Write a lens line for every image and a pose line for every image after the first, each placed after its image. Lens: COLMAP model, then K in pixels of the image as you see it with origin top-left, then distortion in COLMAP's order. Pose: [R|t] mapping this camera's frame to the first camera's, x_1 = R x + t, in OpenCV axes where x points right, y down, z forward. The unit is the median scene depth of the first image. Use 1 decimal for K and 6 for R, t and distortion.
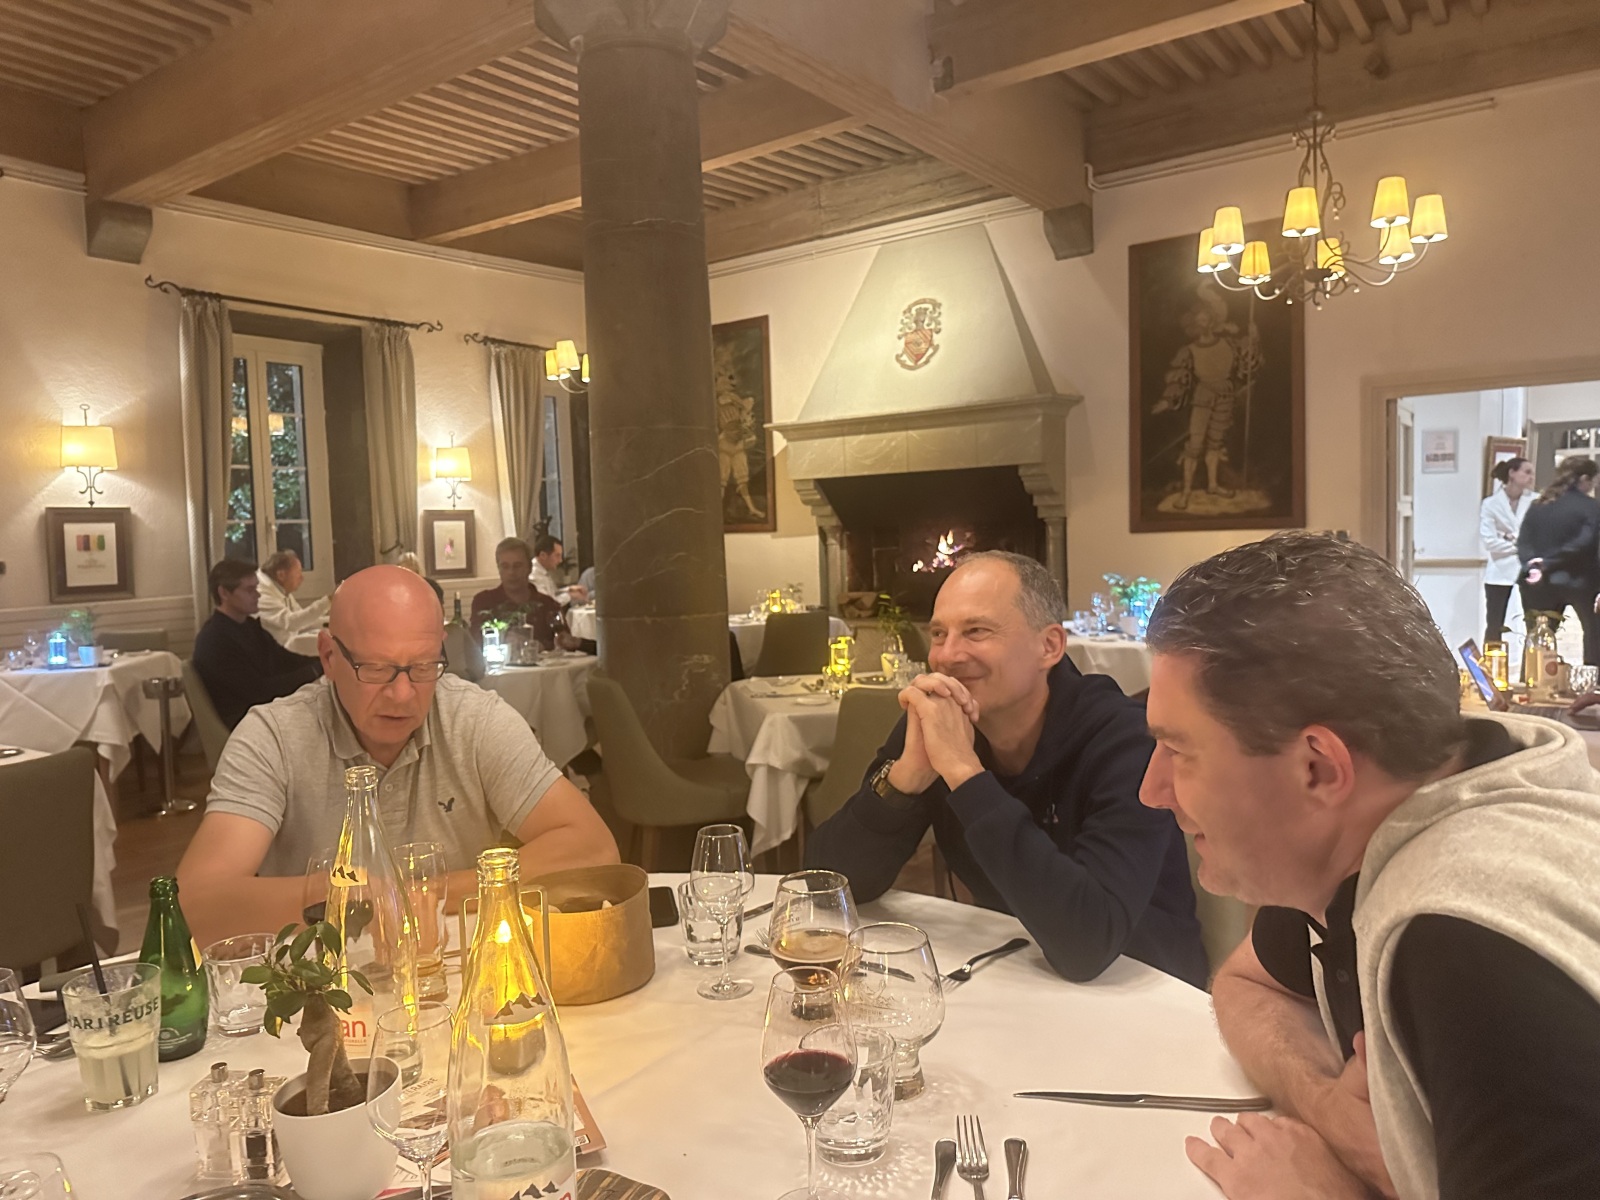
lens RADIAL K [[1124.3, 0, 788.5], [0, 1124.3, 627.1], [0, 0, 1]] dist [0.000201, -0.036665]
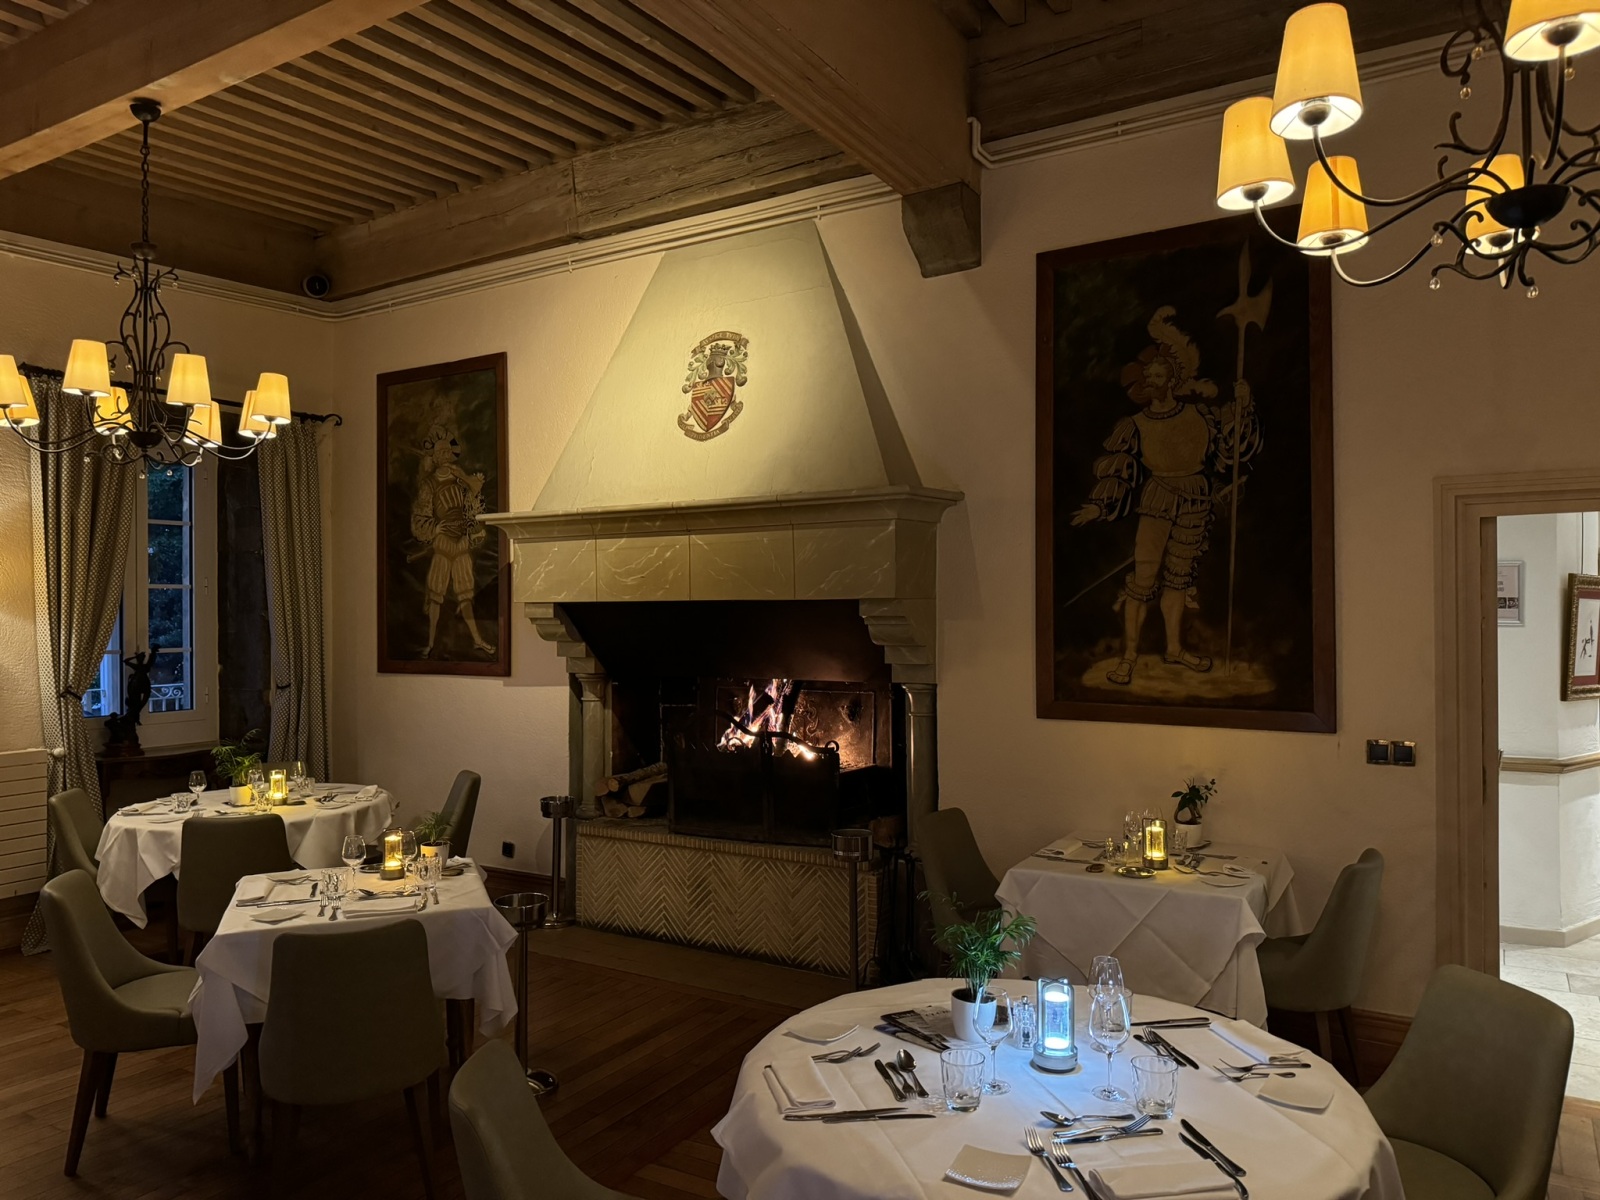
lens RADIAL K [[1114.0, 0, 800.0], [0, 1114.0, 600.0], [0, 0, 1]] dist [-0.004088, -0.002677]
pose [[0.995951, 0.029863, 0.084789, 0.101946], [-0.021863, 0.995355, -0.093761, -0.072211], [-0.087195, 0.091528, 0.991978, 0.336989]]
